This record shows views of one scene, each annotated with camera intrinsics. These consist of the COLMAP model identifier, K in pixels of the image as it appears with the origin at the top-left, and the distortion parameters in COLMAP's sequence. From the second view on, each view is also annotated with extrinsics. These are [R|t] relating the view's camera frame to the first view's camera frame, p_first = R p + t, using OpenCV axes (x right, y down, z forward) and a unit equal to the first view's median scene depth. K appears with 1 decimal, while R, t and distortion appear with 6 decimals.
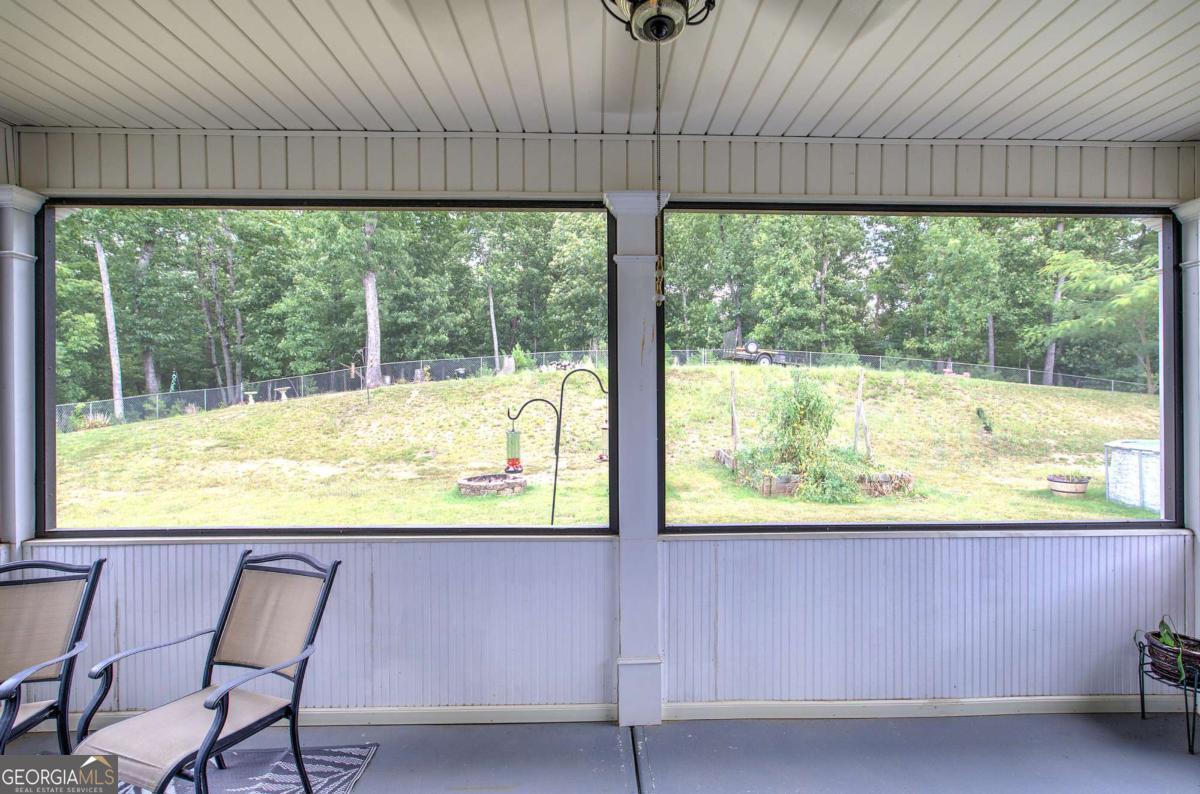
lens RADIAL K [[523.5, 0, 618.6], [0, 523.5, 399.0], [0, 0, 1]] dist [-0.009305, 0.005220]
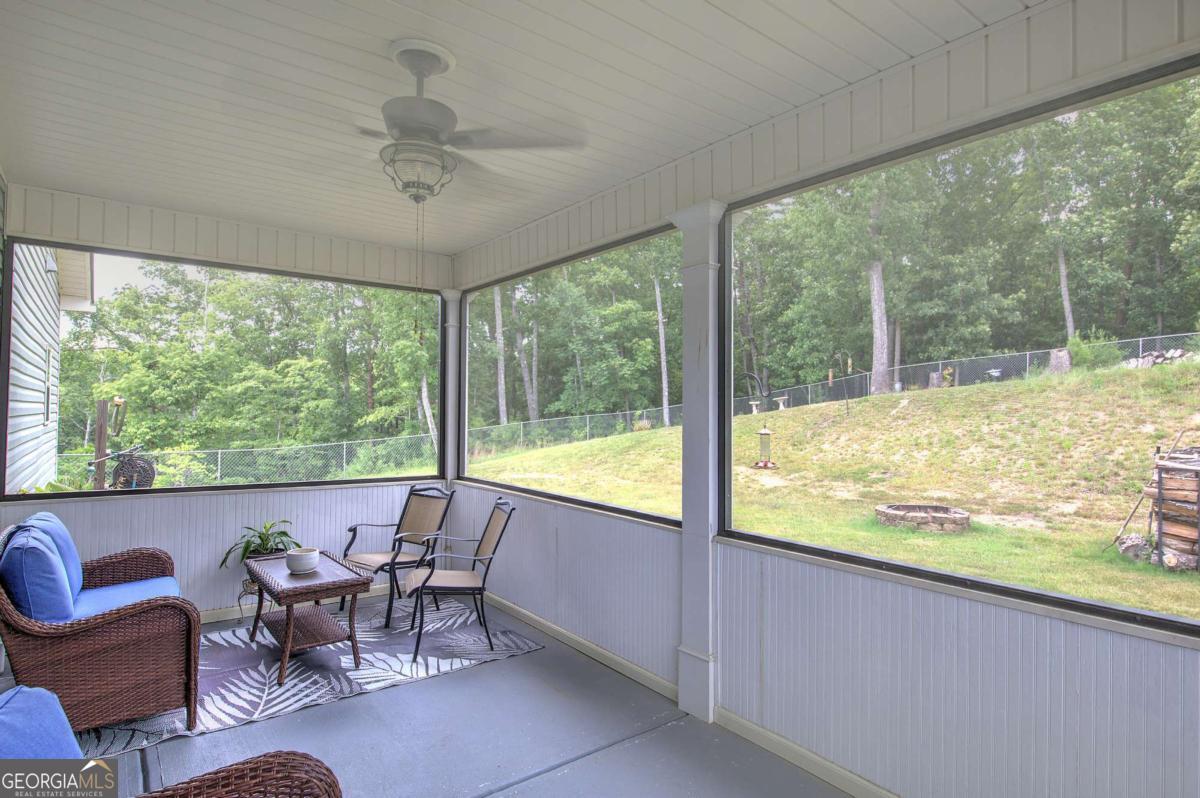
lens RADIAL K [[660.9, 0, 600.0], [0, 660.9, 399.0], [0, 0, 1]] dist [0.014127, -0.002444]
pose [[0.575927, -0.006999, -0.817471, 0.207559], [-0.009258, 0.999843, -0.015083, 0.003401], [0.817449, 0.016255, 0.575772, 0.015836]]
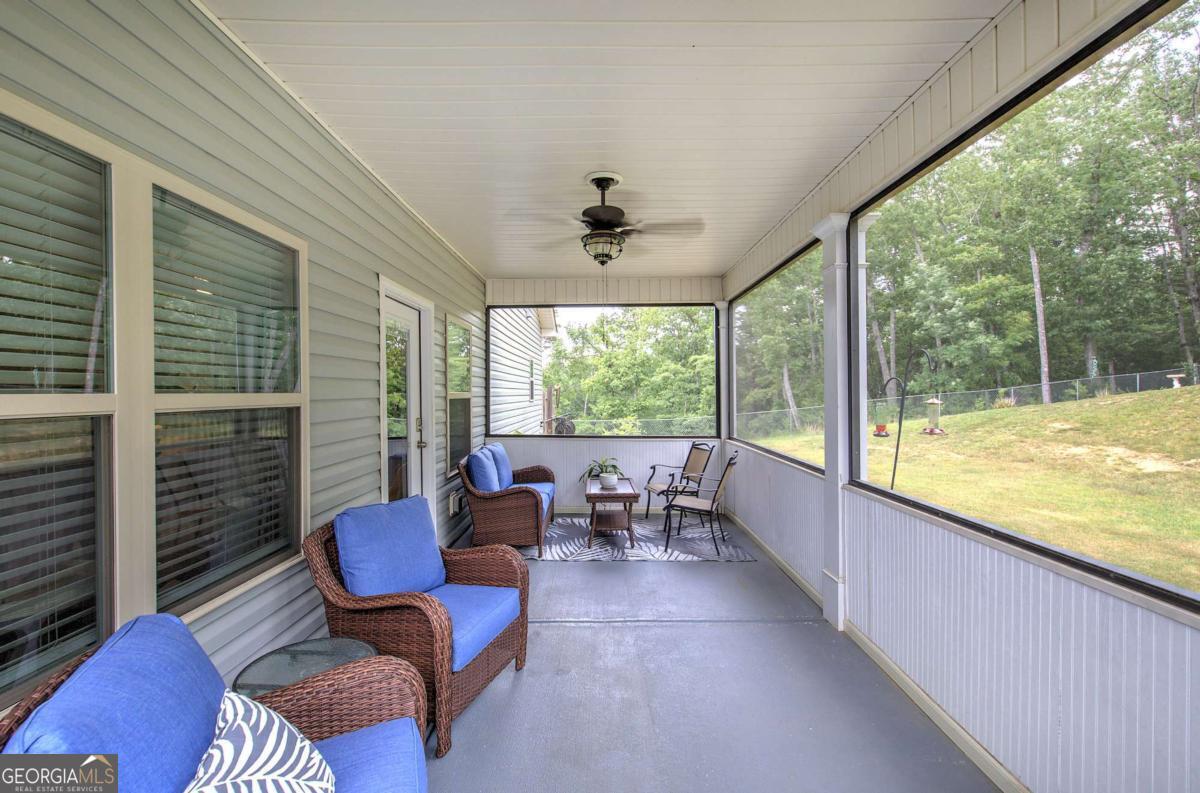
lens RADIAL K [[544.0, 0, 585.2], [0, 544.0, 399.4], [0, 0, 1]] dist [0.001414, 0.000215]
pose [[-0.081393, 0.014018, -0.996583, 0.323986], [0.008095, 0.999877, 0.013403, 0.008129], [0.996649, -0.006977, -0.081497, 0.126008]]
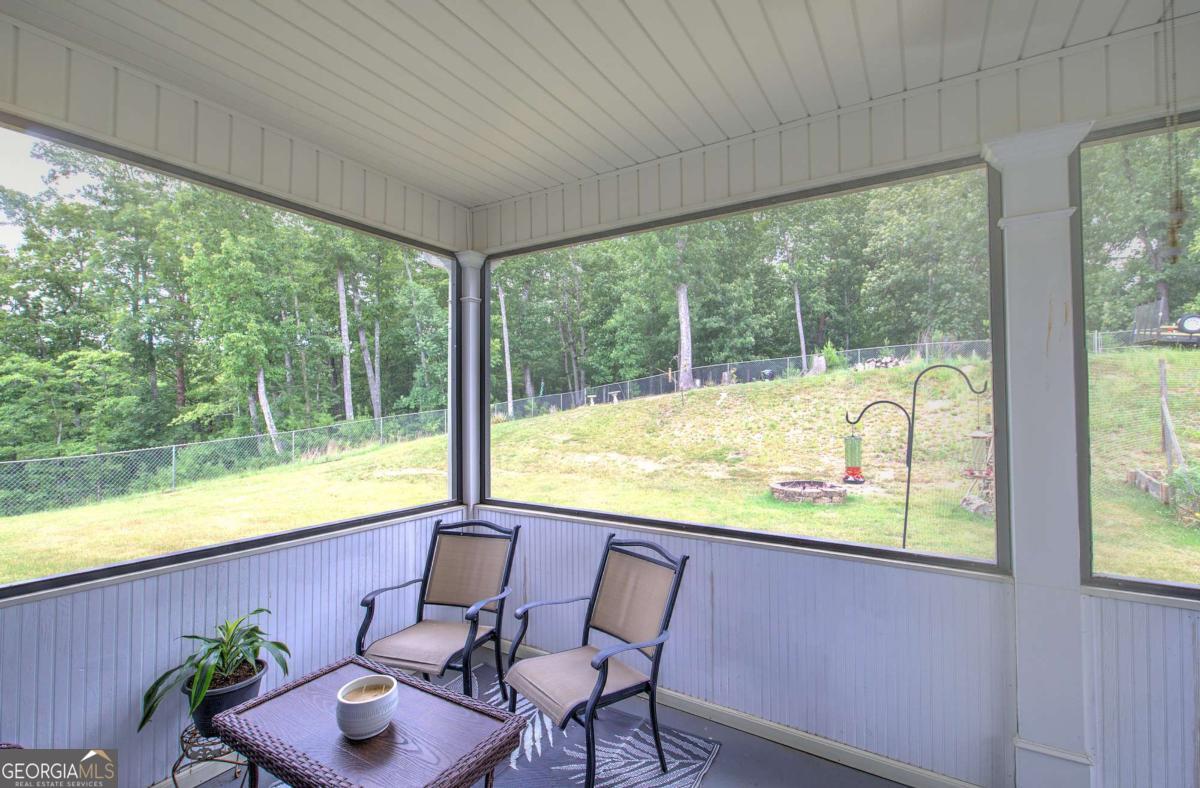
lens RADIAL K [[528.8, 0, 608.9], [0, 528.8, 392.9], [0, 0, 1]] dist [-0.000696, 0.000684]
pose [[0.839292, -0.011160, -0.543566, -0.014734], [0.003048, 0.999870, -0.015823, -0.000302], [0.543672, 0.011623, 0.839217, 0.002609]]
